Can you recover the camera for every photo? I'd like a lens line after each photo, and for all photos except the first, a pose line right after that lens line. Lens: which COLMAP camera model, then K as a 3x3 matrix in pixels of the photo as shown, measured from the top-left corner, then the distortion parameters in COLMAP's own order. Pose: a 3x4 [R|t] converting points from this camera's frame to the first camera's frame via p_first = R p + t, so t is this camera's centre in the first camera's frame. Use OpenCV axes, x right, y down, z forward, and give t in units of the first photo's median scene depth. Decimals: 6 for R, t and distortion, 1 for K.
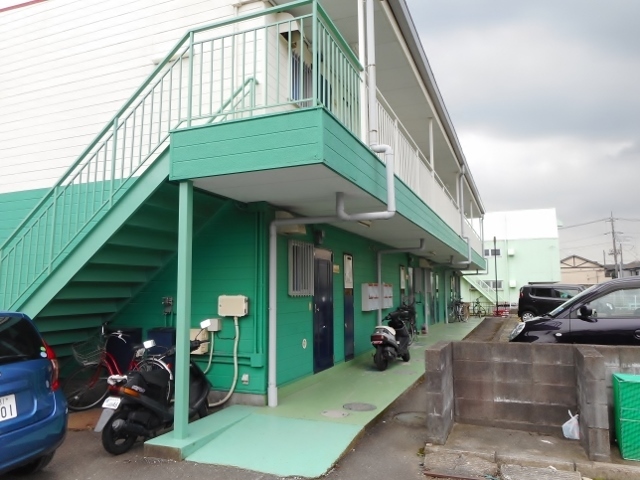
lens RADIAL K [[483.7, 0, 322.3], [0, 483.7, 236.8], [0, 0, 1]] dist [0.004327, 0.003088]
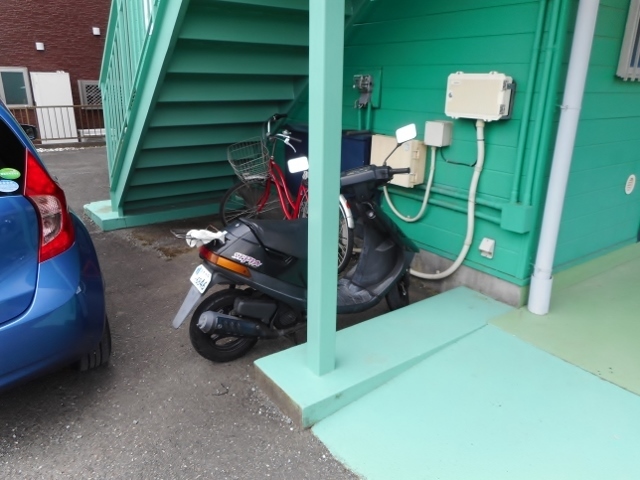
lens RADIAL K [[483.7, 0, 322.3], [0, 483.7, 236.8], [0, 0, 1]] dist [0.004327, 0.003088]
pose [[0.848252, 0.183881, -0.496646, -0.056125], [0.037022, 0.914903, 0.401972, 0.074783], [0.528298, -0.359360, 0.769261, 0.523596]]
